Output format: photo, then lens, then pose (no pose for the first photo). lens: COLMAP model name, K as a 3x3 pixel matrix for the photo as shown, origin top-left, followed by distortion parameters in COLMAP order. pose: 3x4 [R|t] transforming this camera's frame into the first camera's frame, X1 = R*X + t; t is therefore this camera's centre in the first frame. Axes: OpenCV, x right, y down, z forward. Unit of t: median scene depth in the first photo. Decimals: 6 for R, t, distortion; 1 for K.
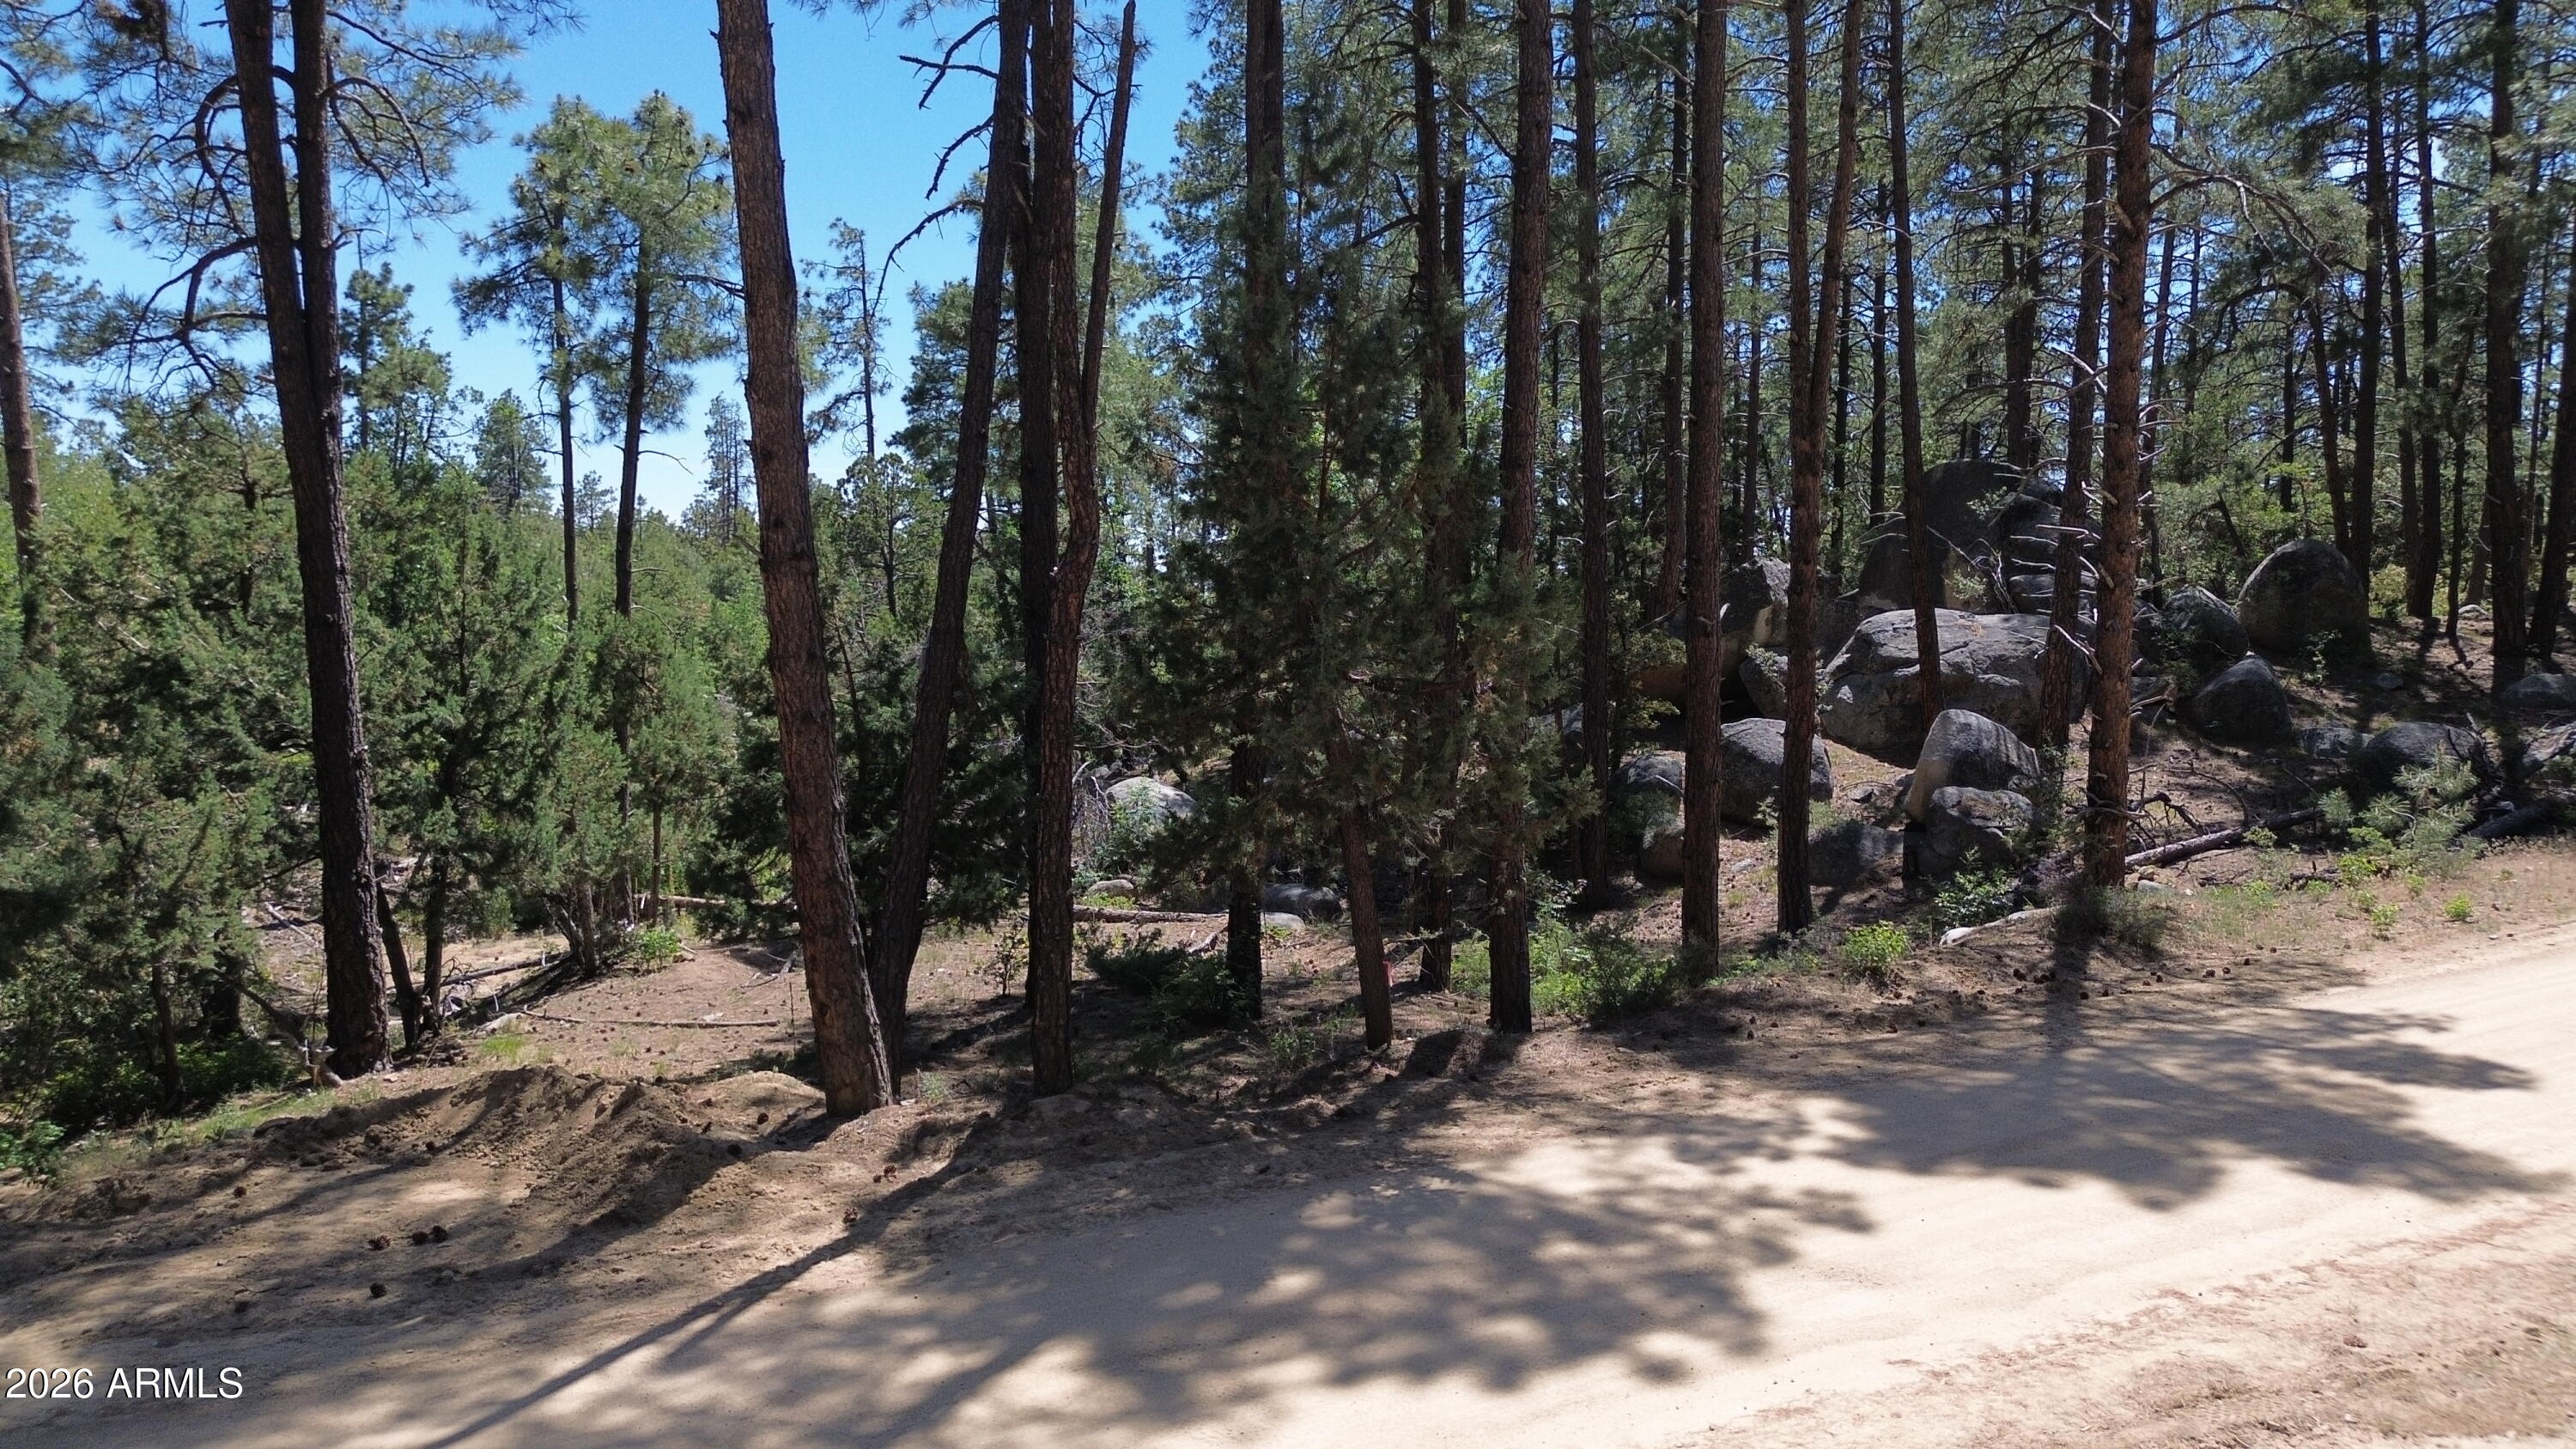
lens RADIAL K [[1810.8, 0, 1287.2], [0, 1810.8, 757.5], [0, 0, 1]] dist [0.053088, -0.002954]
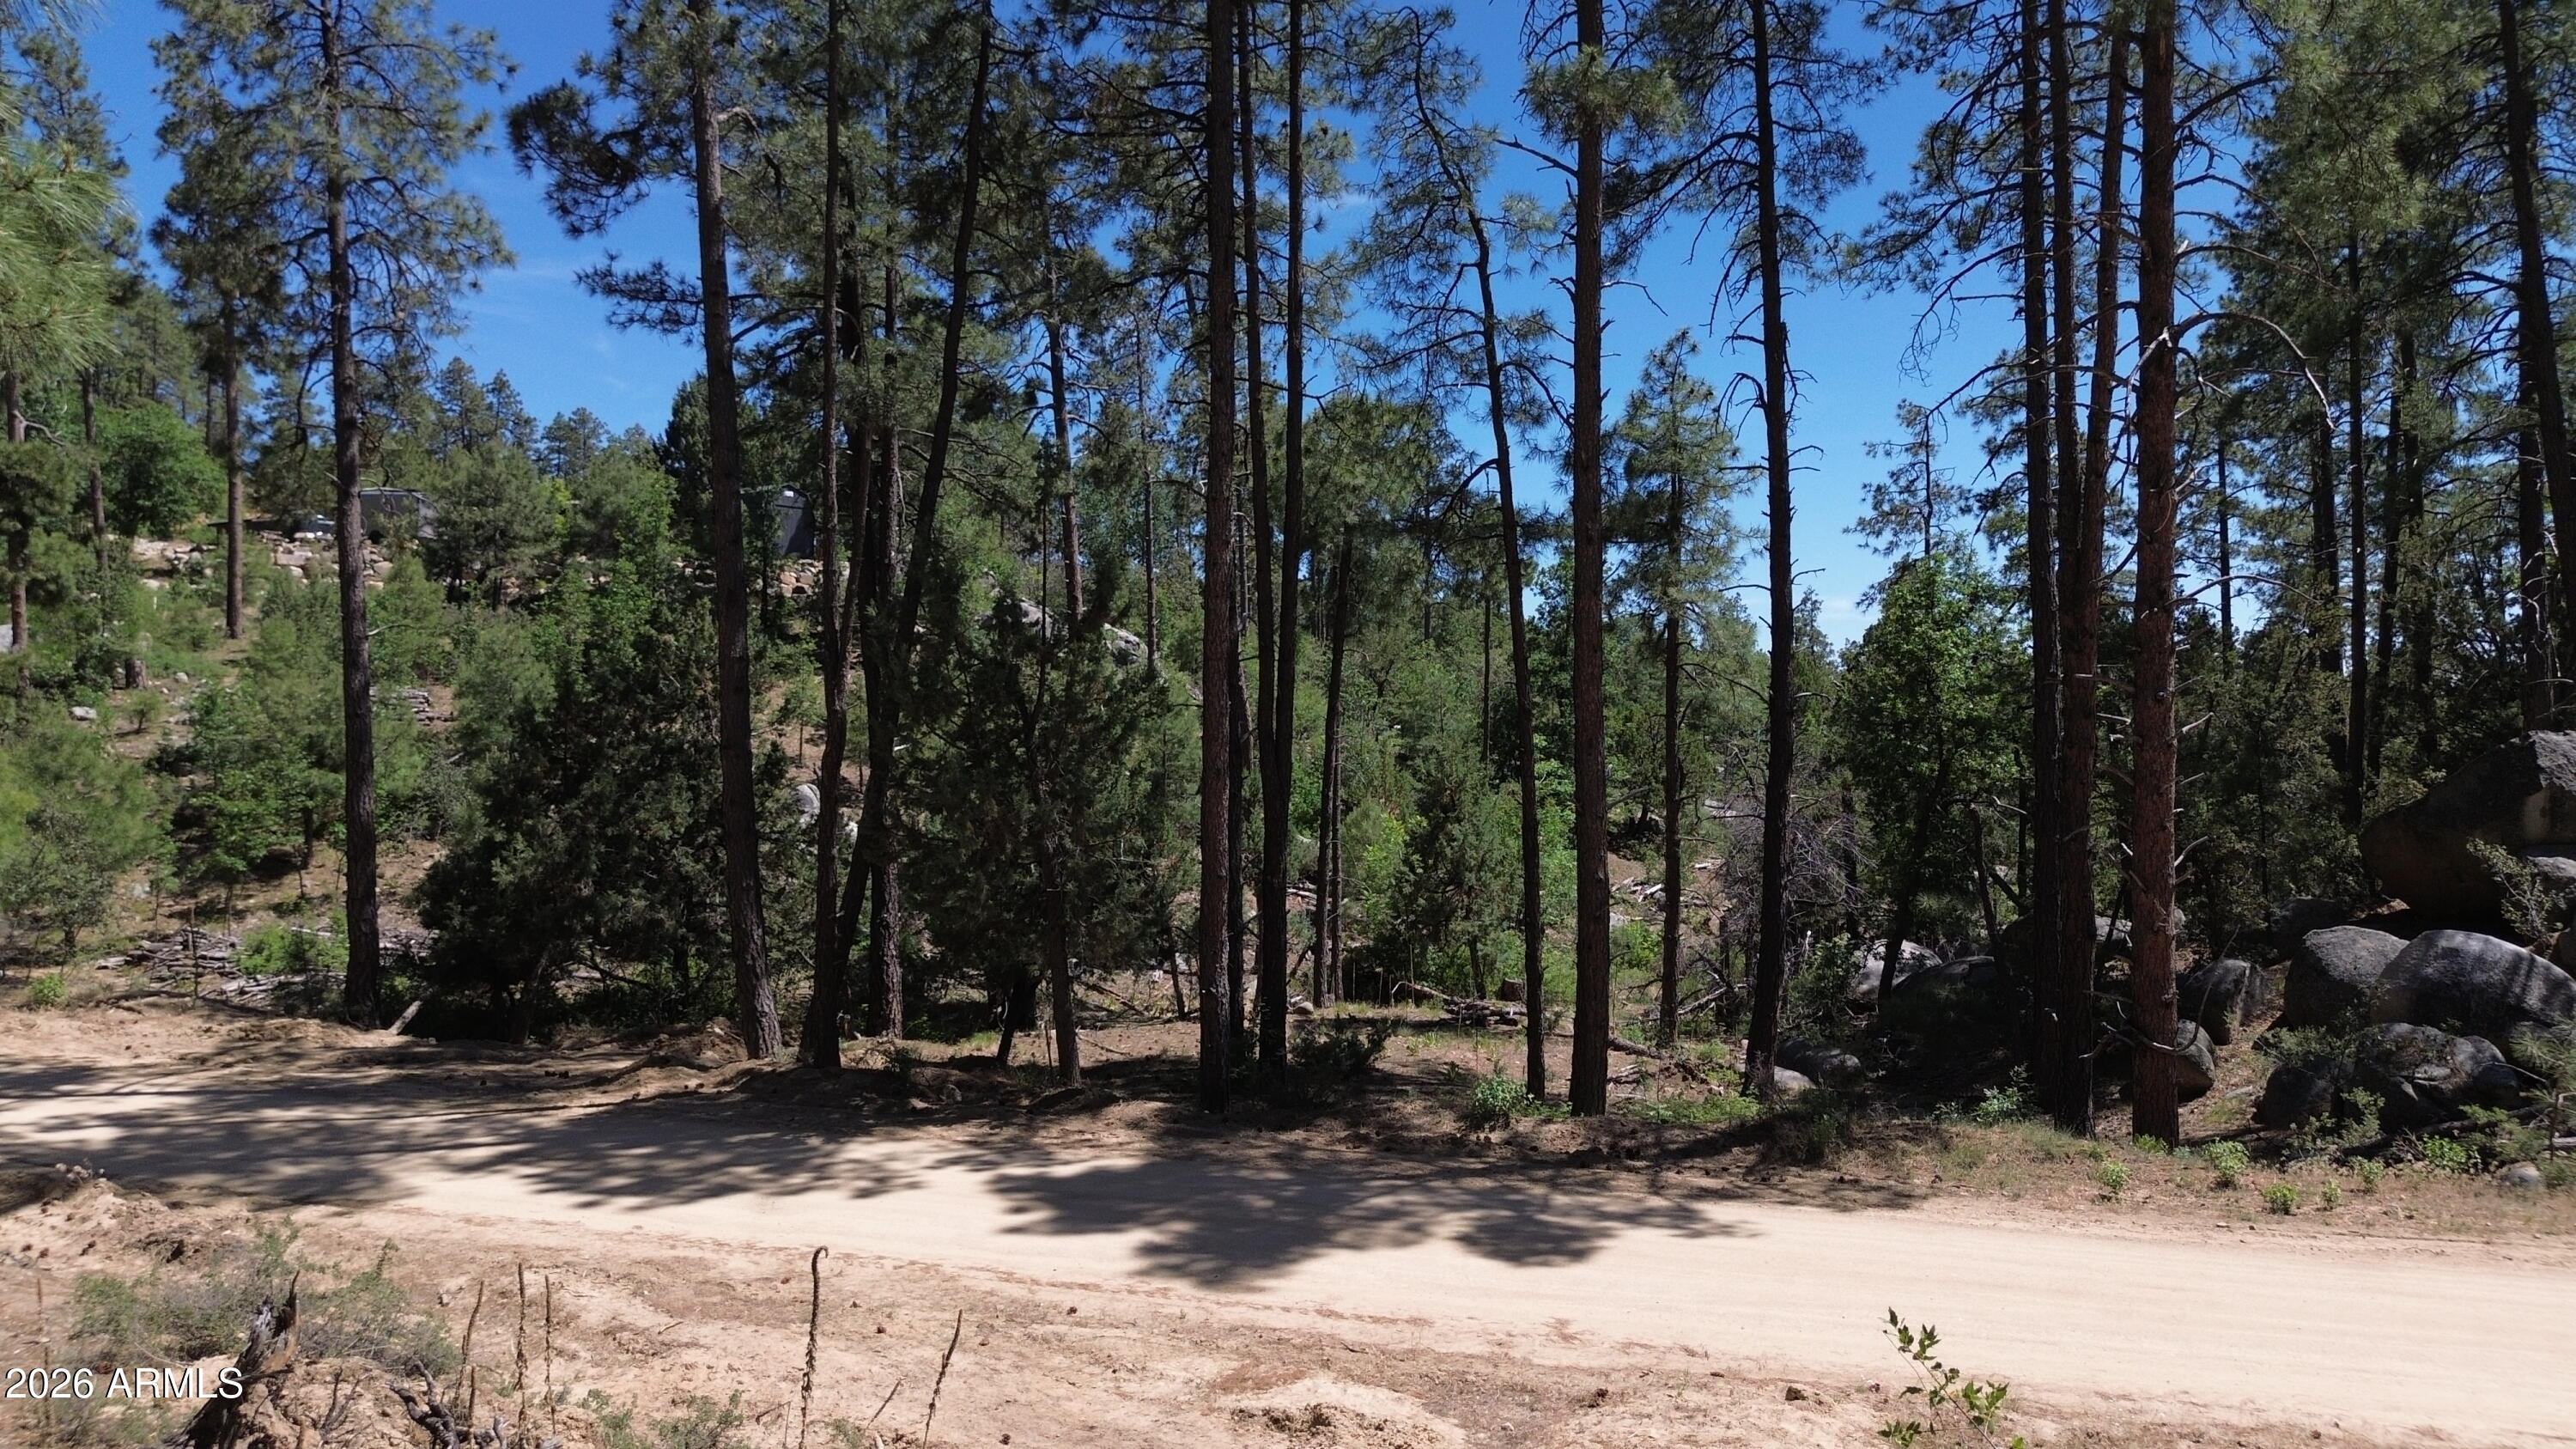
lens RADIAL K [[1836.3, 0, 1288.0], [0, 1836.3, 724.5], [0, 0, 1]] dist [0.091690, -0.089540]
pose [[0.660501, 0.006777, -0.750794, 1.207044], [-0.077329, 0.995256, -0.059045, -0.053072], [0.746832, 0.097058, 0.657892, 0.136906]]
